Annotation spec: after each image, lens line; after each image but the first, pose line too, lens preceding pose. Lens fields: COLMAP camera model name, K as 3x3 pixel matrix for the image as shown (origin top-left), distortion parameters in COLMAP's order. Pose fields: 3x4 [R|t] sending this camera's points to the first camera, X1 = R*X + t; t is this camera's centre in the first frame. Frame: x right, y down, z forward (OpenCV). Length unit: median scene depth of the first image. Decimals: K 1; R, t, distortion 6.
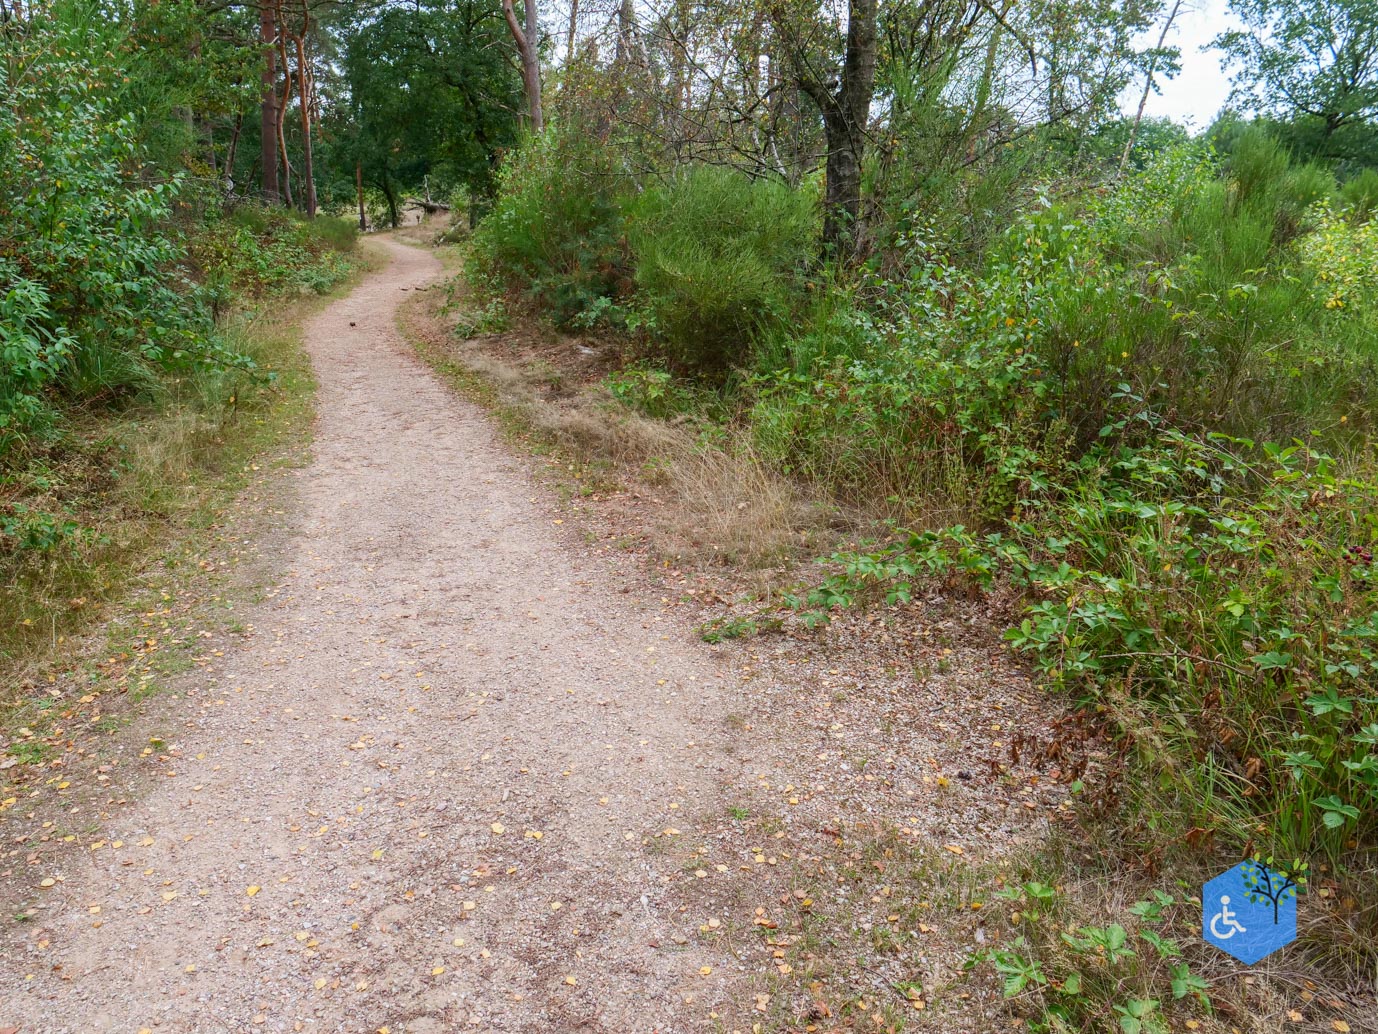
lens RADIAL K [[993.6, 0, 688.8], [0, 993.6, 516.0], [0, 0, 1]] dist [-0.045319, 0.002734]
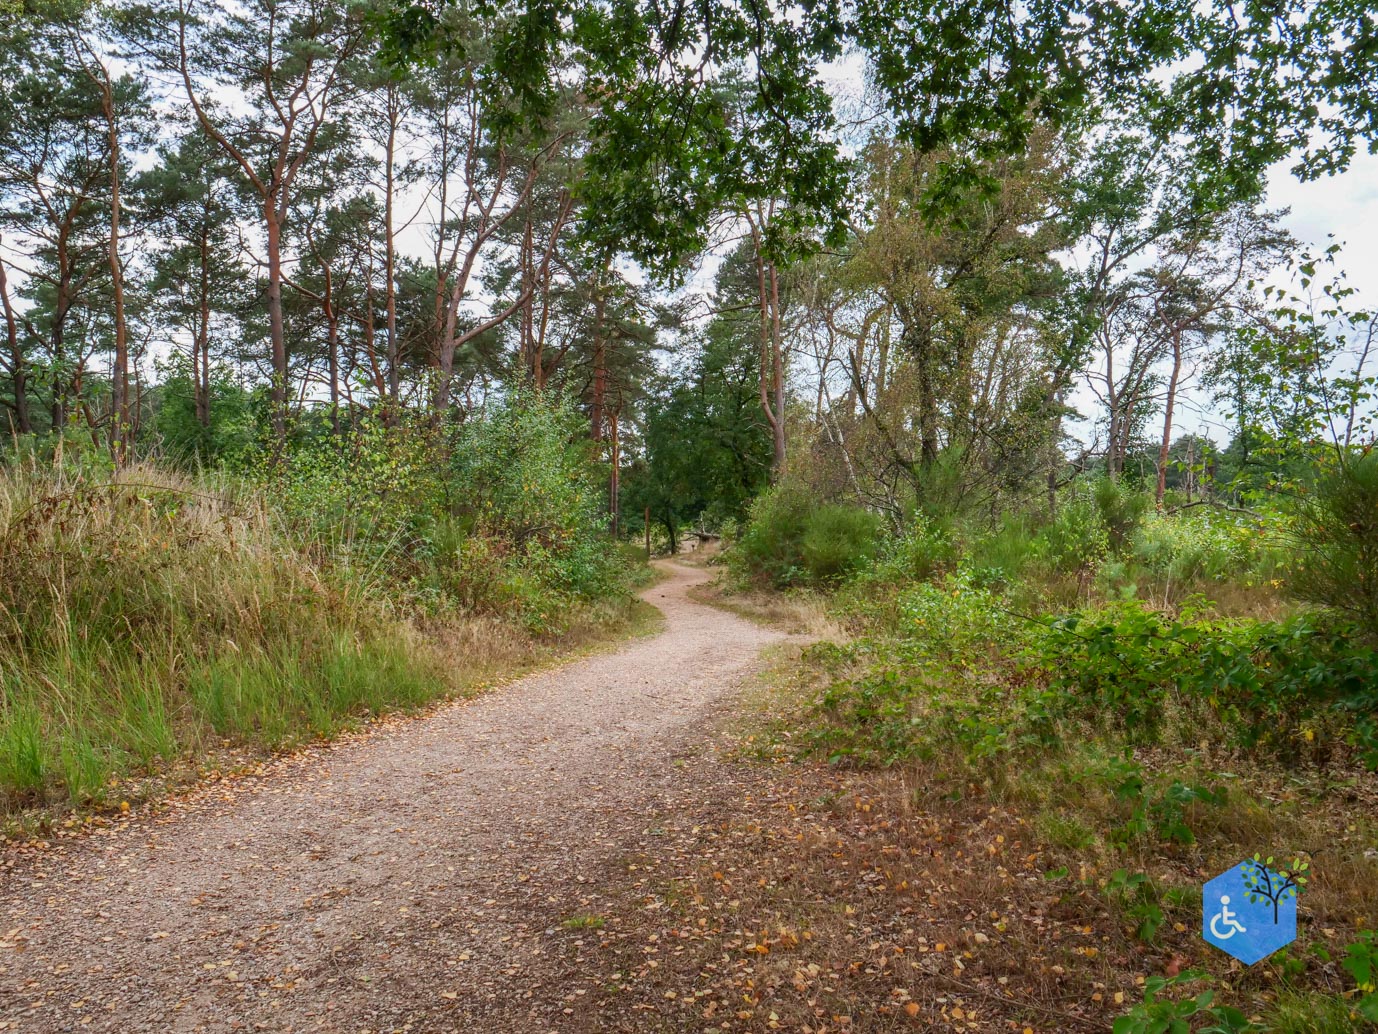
lens RADIAL K [[993.6, 0, 689.0], [0, 993.6, 516.8], [0, 0, 1]] dist [-0.045319, 0.002734]
pose [[0.966670, -0.025315, -0.254771, 0.031588], [-0.057176, 0.948623, -0.311198, 0.045954], [0.249560, 0.315393, 0.915558, -0.133075]]
